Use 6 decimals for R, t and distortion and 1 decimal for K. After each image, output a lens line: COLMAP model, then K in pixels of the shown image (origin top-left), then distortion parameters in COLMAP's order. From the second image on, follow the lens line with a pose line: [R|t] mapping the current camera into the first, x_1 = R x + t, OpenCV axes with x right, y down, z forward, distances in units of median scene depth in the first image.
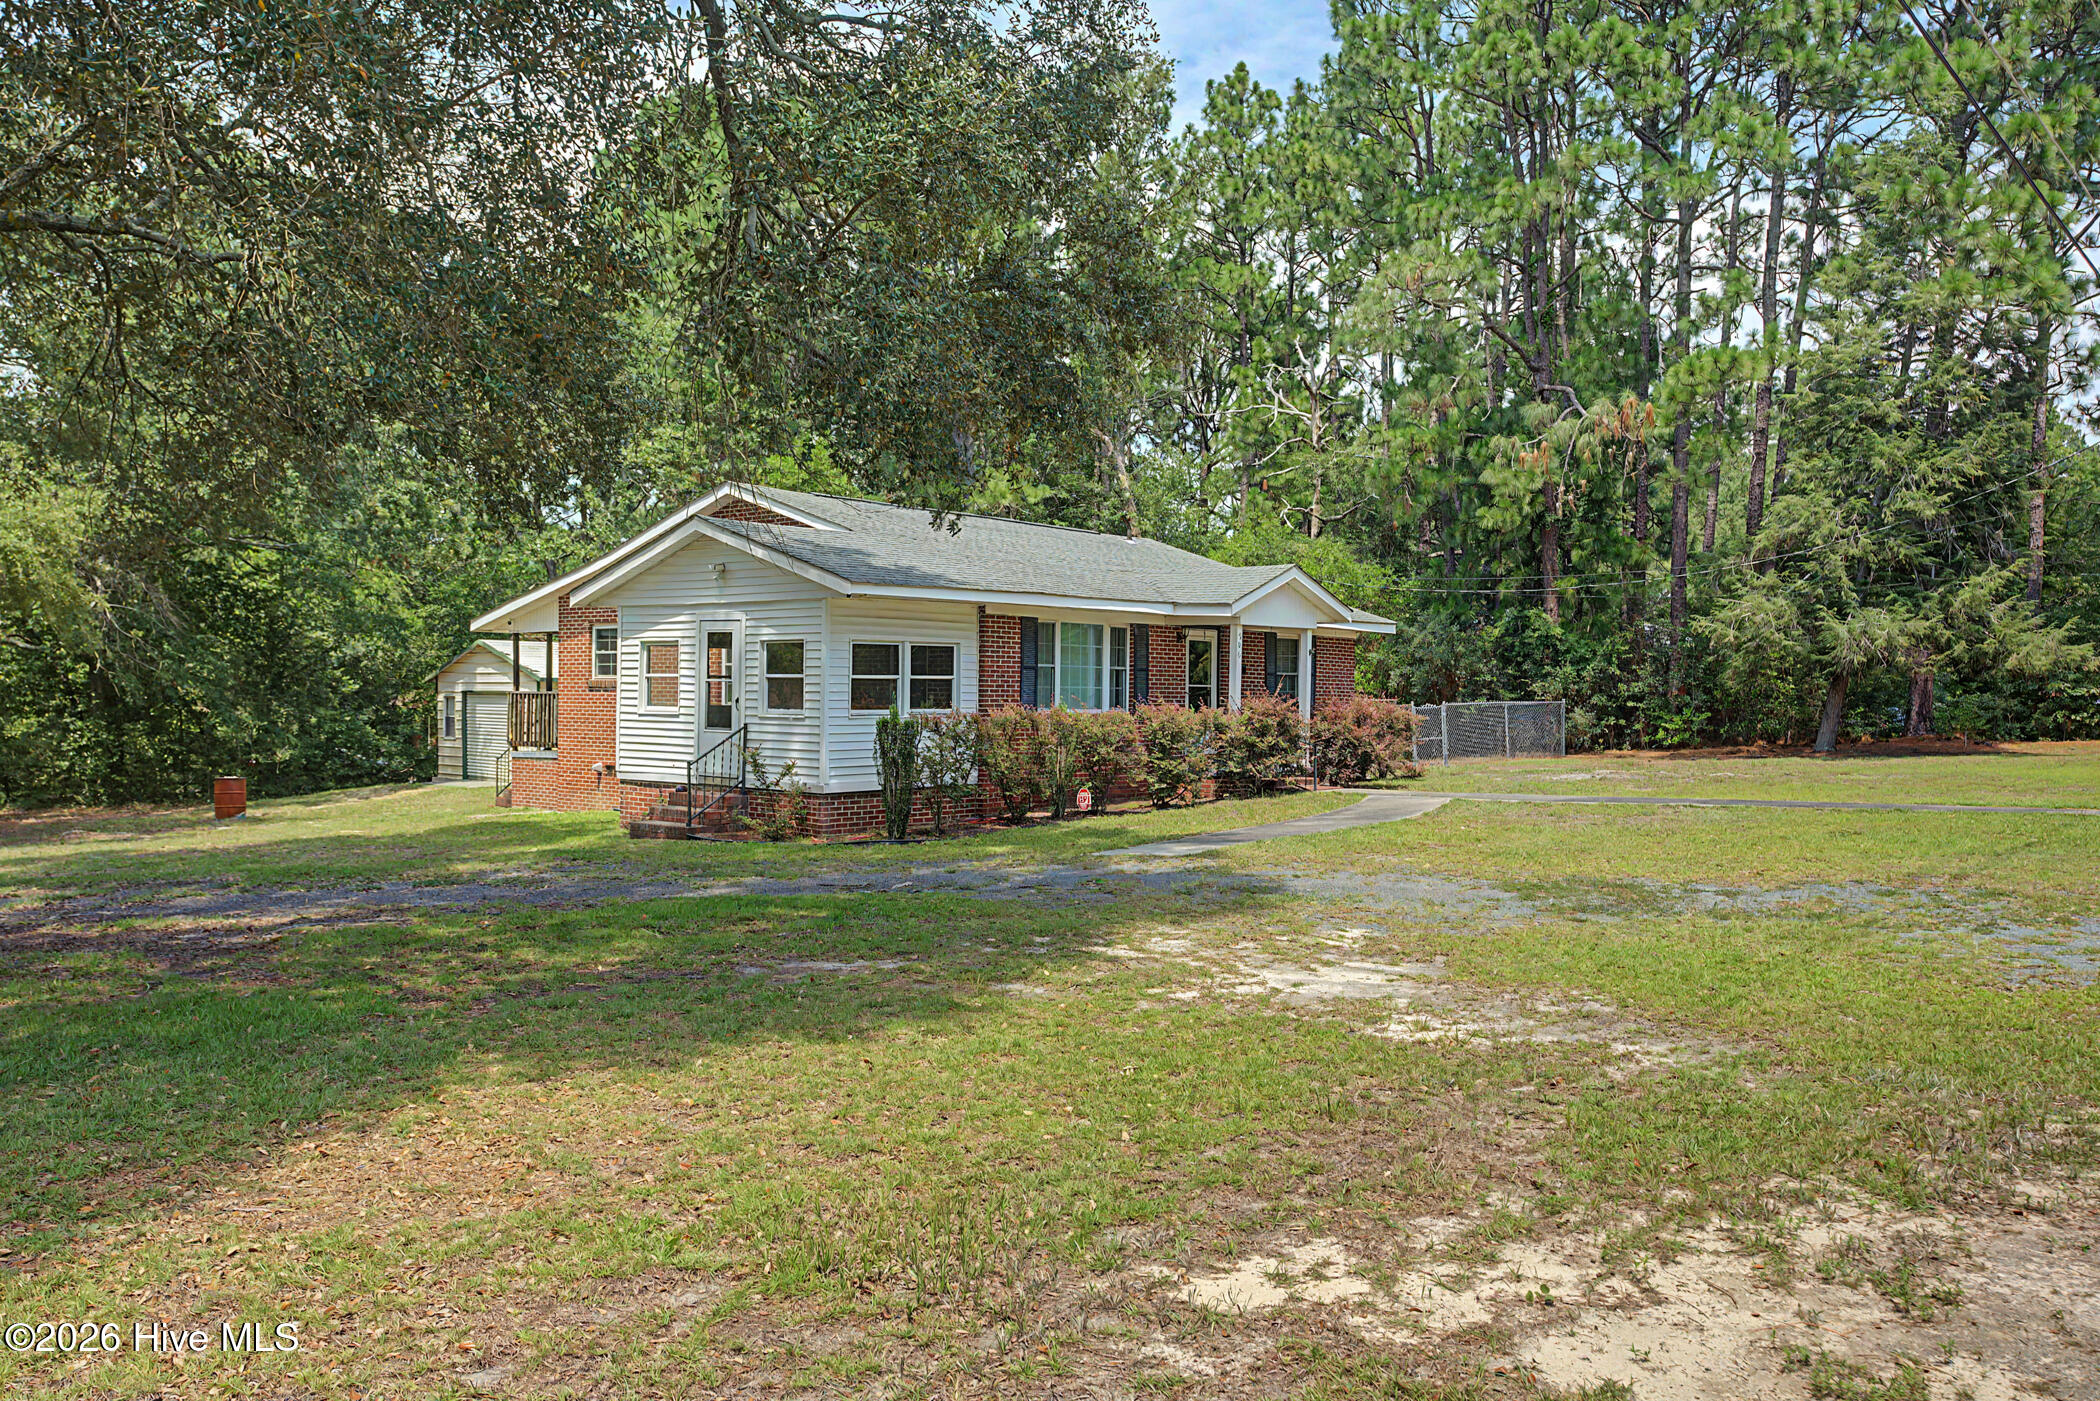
lens RADIAL K [[1555.4, 0, 1059.7], [0, 1555.4, 716.2], [0, 0, 1]] dist [0.000858, 0.000337]
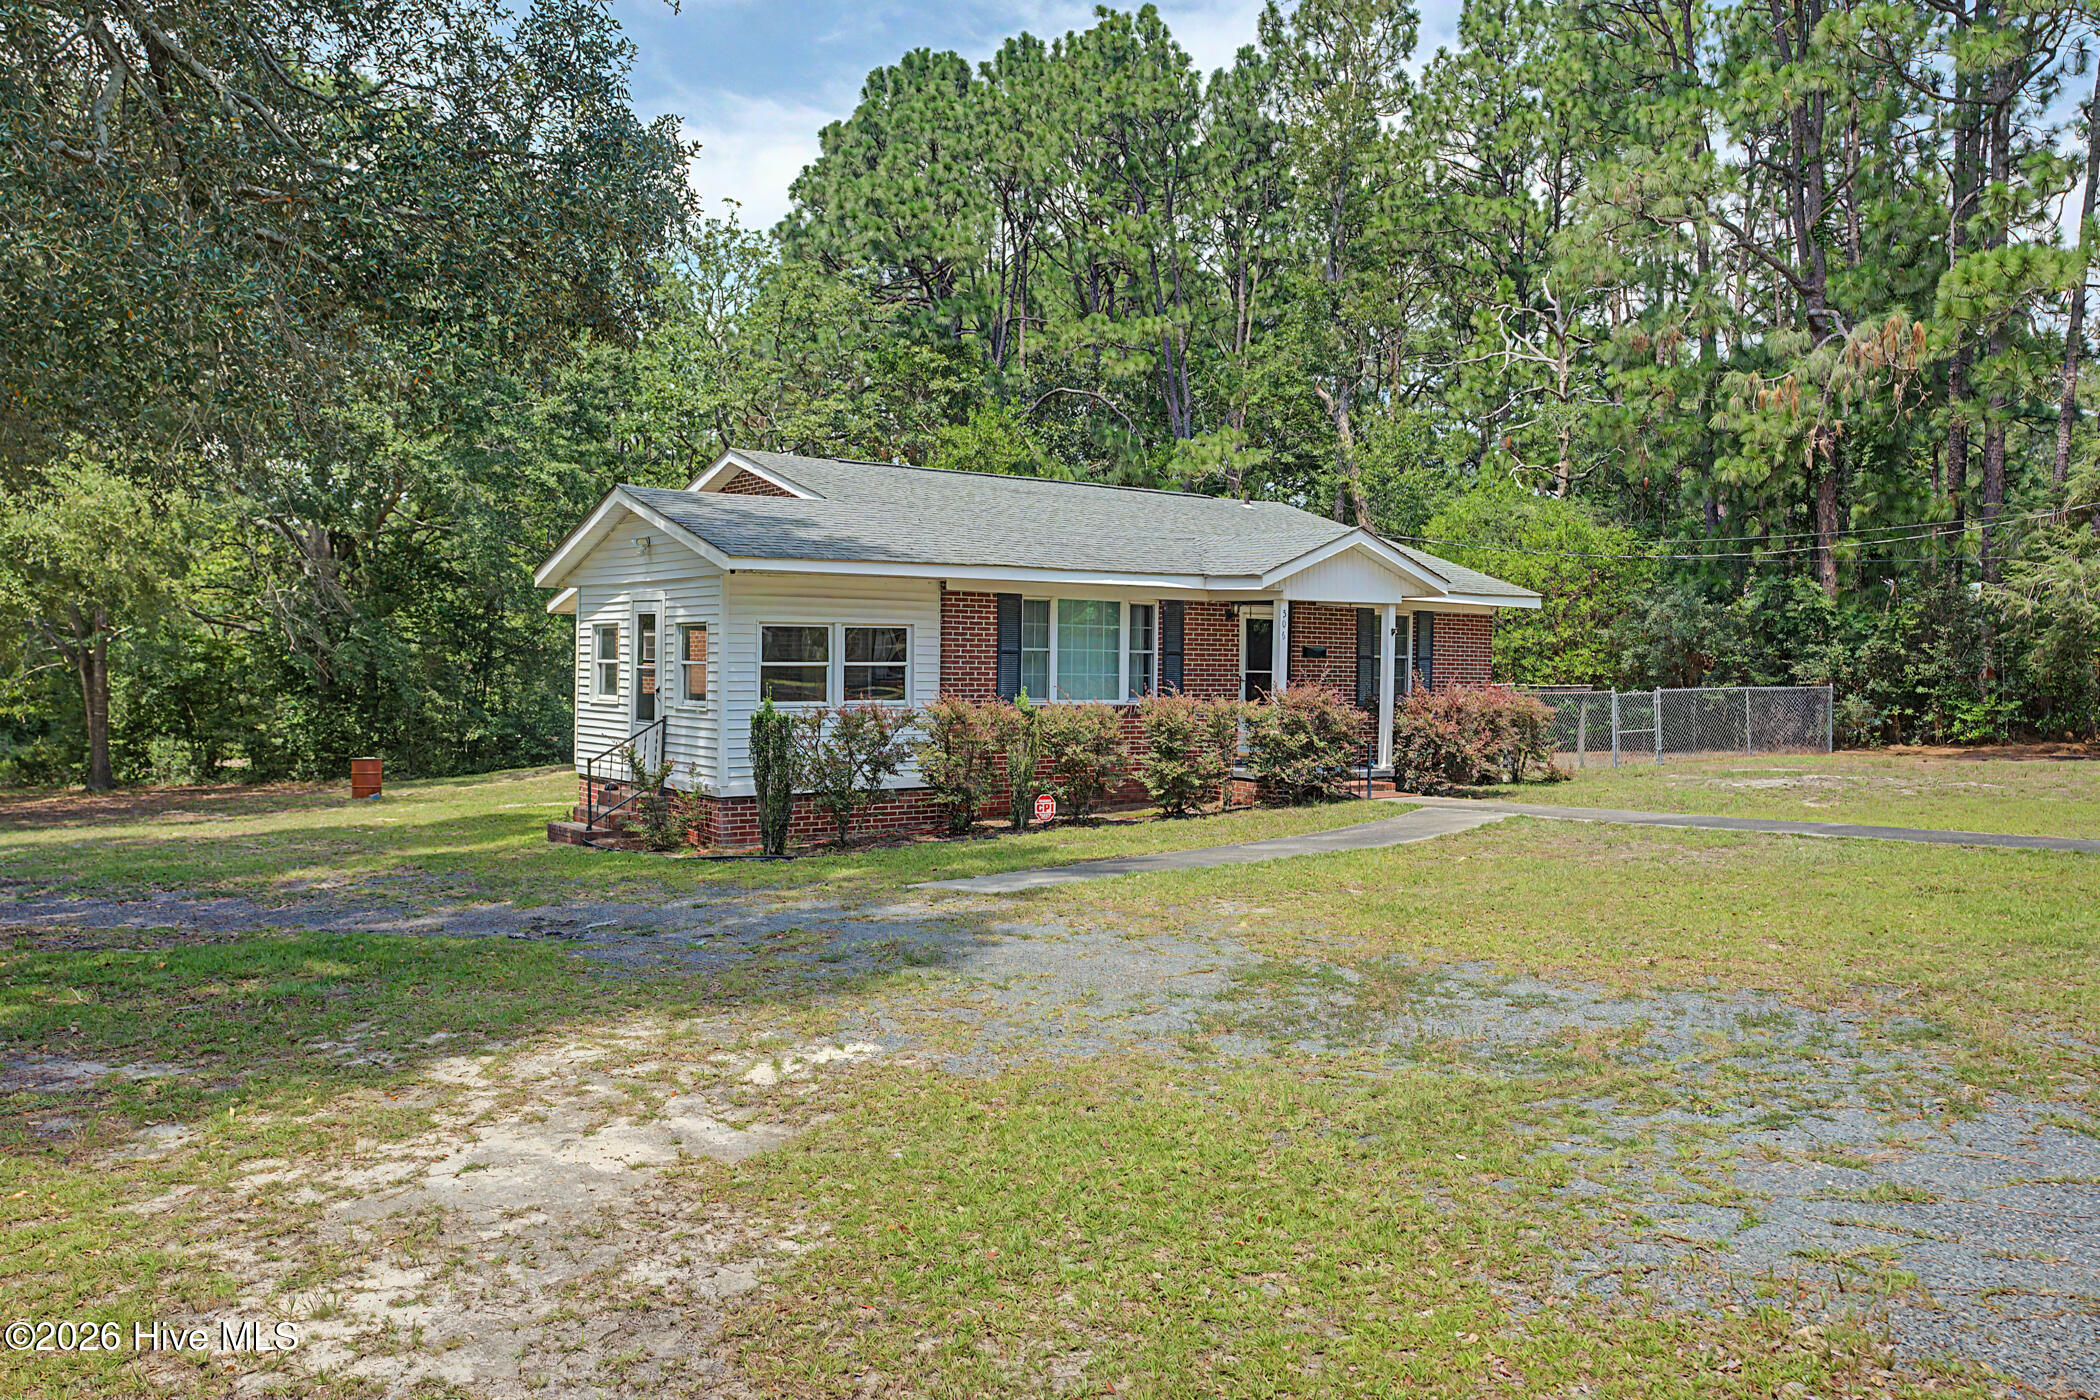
lens RADIAL K [[1564.1, 0, 1050.0], [0, 1564.1, 700.0], [0, 0, 1]] dist [0.001555, 0.002253]
pose [[0.973964, 0.005594, -0.226632, 0.132632], [-0.004512, 0.999976, 0.005292, -0.006204], [0.226656, -0.004132, 0.973966, 0.105174]]
